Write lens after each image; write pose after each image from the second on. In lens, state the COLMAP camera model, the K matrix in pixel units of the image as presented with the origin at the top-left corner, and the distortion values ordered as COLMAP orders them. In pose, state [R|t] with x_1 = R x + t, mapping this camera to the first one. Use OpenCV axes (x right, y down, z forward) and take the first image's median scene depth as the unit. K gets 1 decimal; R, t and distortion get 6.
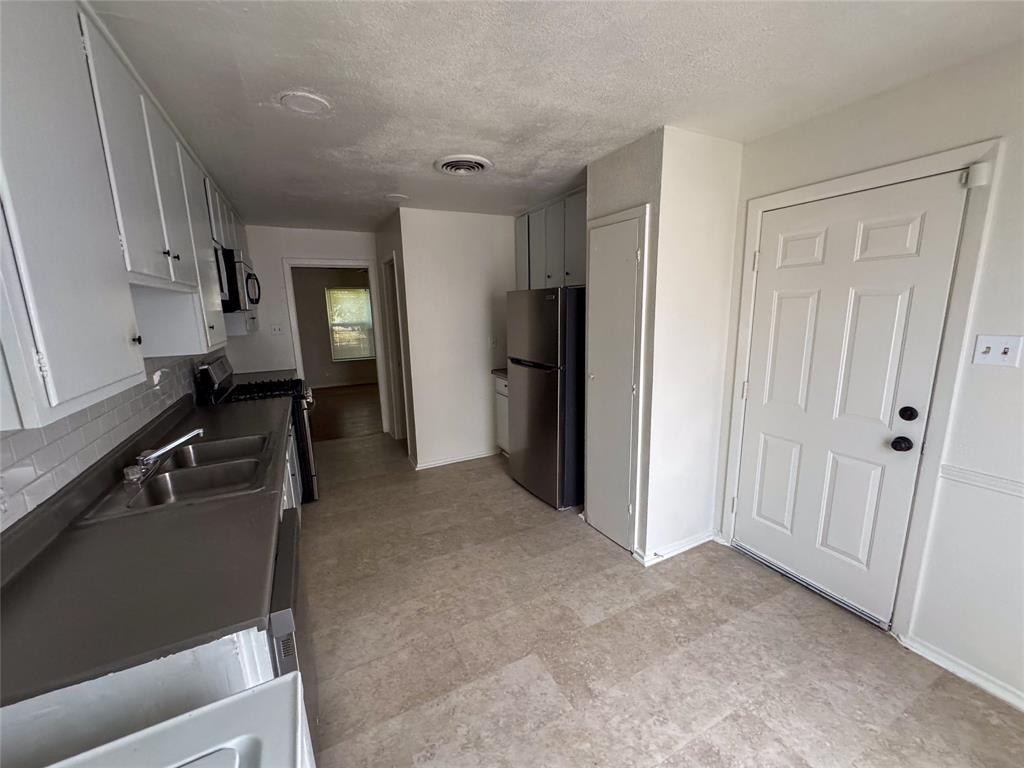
lens RADIAL K [[406.0, 0, 512.0], [0, 406.0, 384.0], [0, 0, 1]] dist [-0.006730, -0.000070]
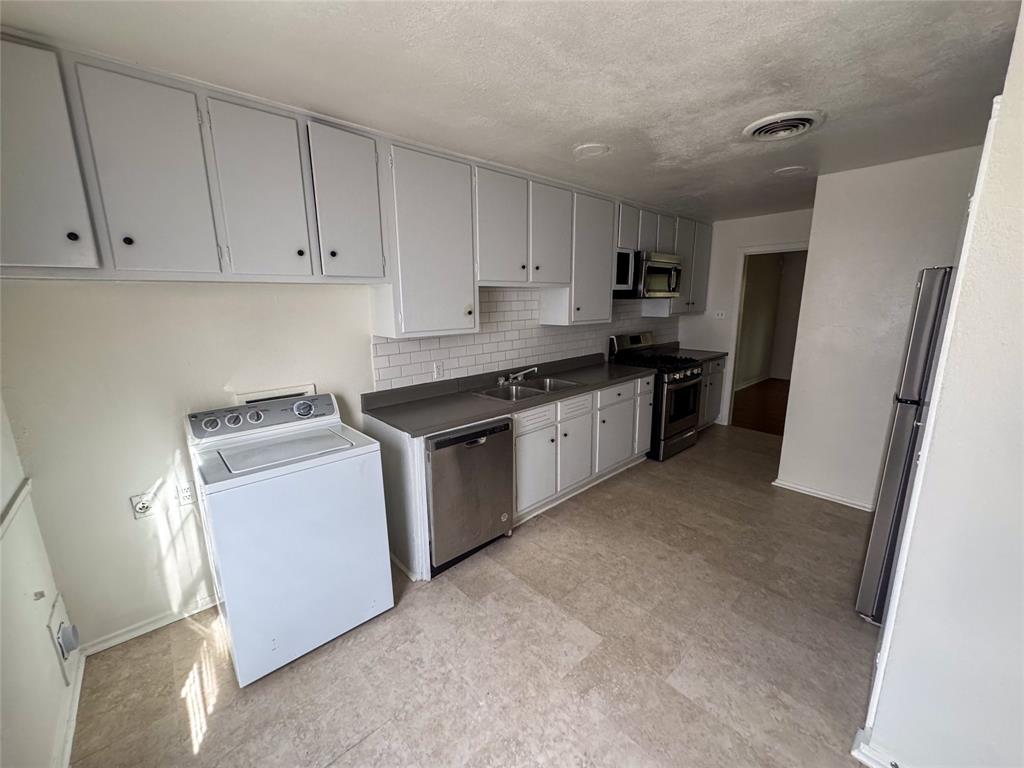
lens RADIAL K [[406.0, 0, 512.0], [0, 406.0, 384.0], [0, 0, 1]] dist [-0.006730, -0.000070]
pose [[0.262663, 0.216917, -0.940189, 0.762472], [-0.177771, 0.968601, 0.173807, -0.094202], [0.948370, 0.121485, 0.292977, 0.369570]]
